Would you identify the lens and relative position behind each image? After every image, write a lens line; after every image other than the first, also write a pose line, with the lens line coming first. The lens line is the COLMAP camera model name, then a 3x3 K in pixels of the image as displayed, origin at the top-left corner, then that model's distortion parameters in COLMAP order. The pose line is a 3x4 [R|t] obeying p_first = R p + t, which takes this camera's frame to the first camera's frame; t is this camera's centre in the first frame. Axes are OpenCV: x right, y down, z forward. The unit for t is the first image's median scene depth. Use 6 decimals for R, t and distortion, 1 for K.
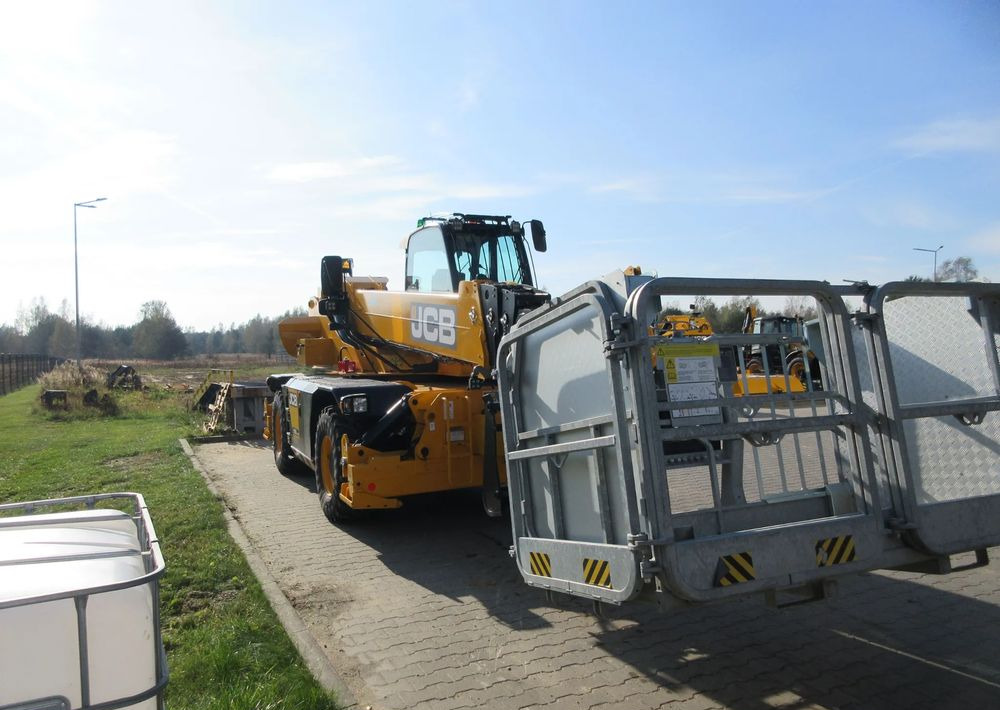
lens RADIAL K [[763.1, 0, 500.0], [0, 763.1, 355.0], [0, 0, 1]] dist [-0.027004, -0.001972]
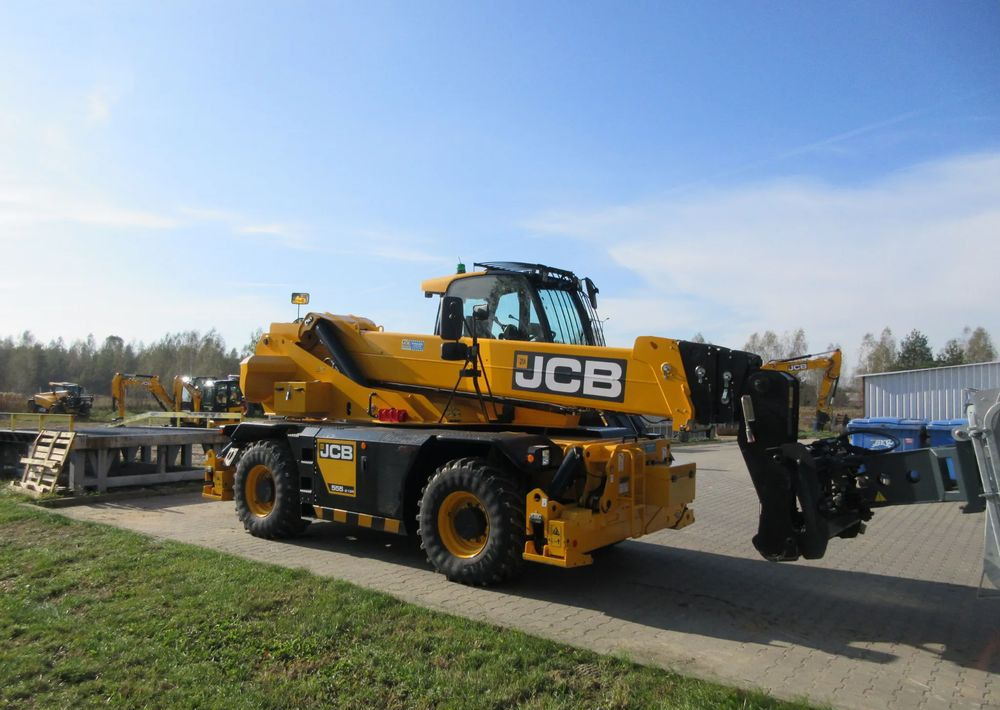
lens RADIAL K [[763.1, 0, 500.0], [0, 763.1, 355.0], [0, 0, 1]] dist [-0.027004, -0.001972]
pose [[0.879413, 0.054601, 0.472917, -0.551739], [-0.024022, 0.997225, -0.070466, 0.004932], [-0.475452, 0.050608, 0.878285, 0.148617]]
